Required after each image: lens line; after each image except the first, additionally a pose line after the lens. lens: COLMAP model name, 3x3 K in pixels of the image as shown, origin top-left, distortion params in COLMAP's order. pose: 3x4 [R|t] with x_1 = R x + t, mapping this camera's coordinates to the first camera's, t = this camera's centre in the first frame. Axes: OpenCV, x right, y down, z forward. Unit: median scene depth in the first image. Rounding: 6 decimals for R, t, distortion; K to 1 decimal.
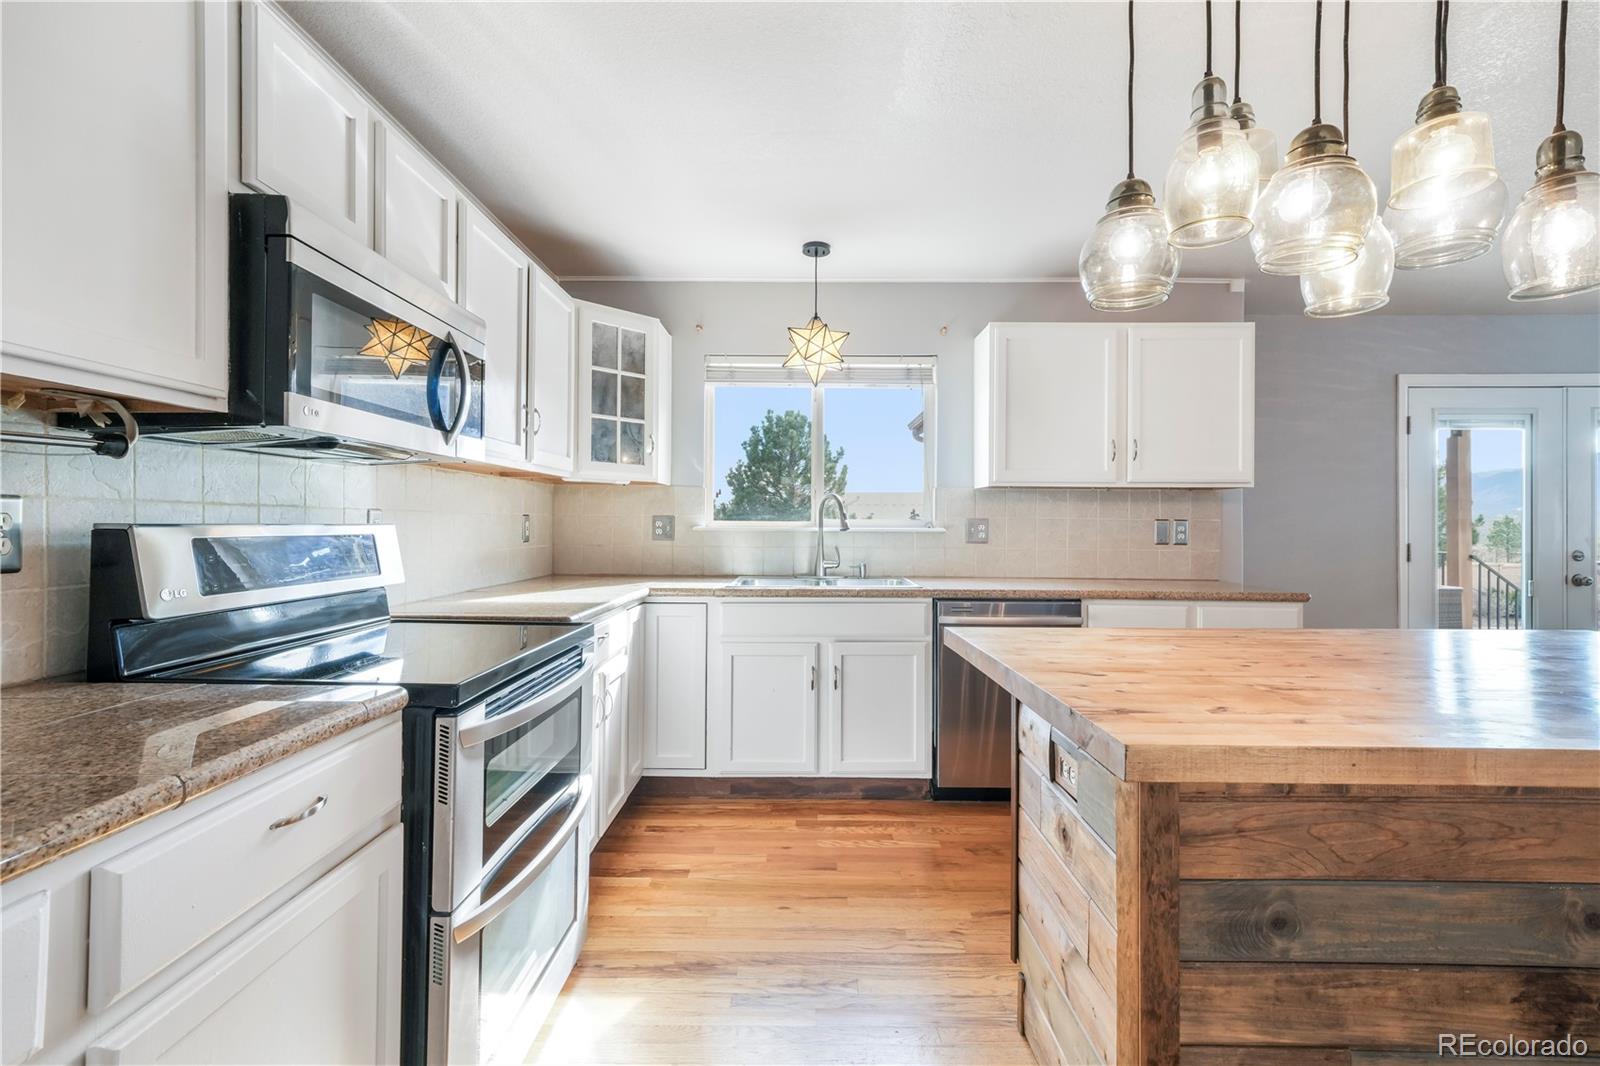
lens RADIAL K [[689.1, 0, 793.7], [0, 689.1, 531.1], [0, 0, 1]] dist [-0.001170, 0.007130]
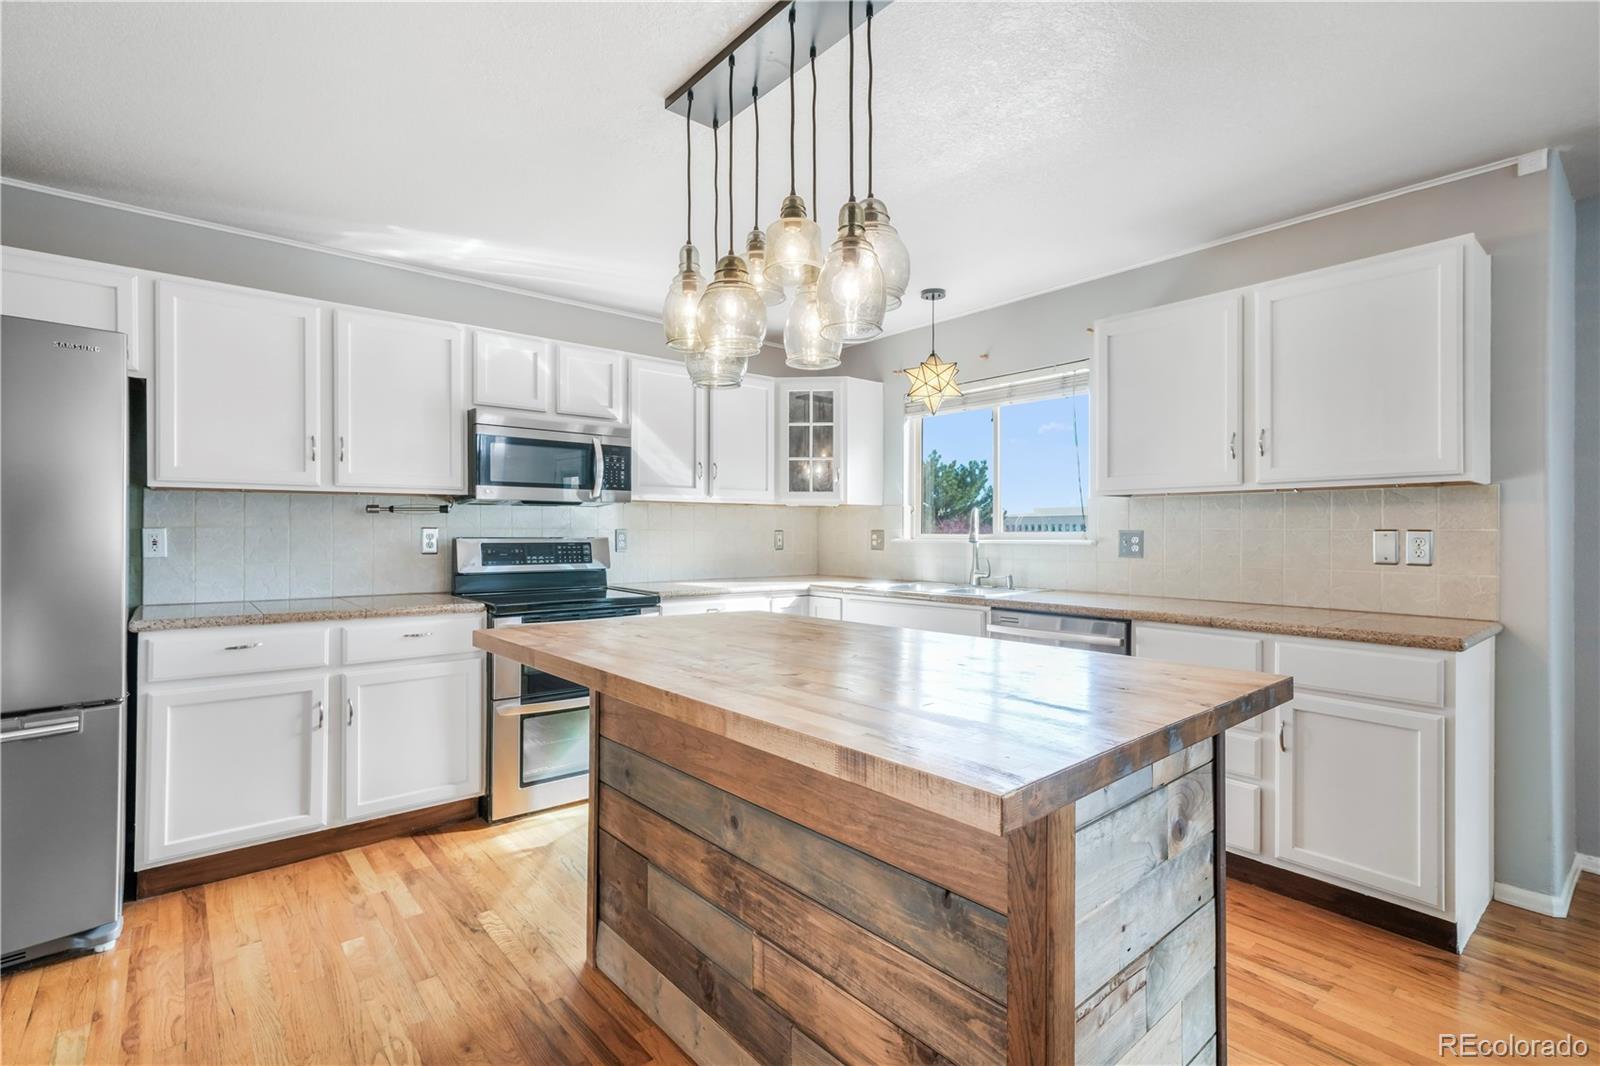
lens RADIAL K [[729.8, 0, 804.5], [0, 729.8, 541.1], [0, 0, 1]] dist [0.010422, 0.000016]
pose [[0.663199, 0.002627, -0.748438, 0.785700], [-0.005701, 0.999983, -0.001541, -0.000006], [0.748421, 0.005289, 0.663203, 0.046327]]
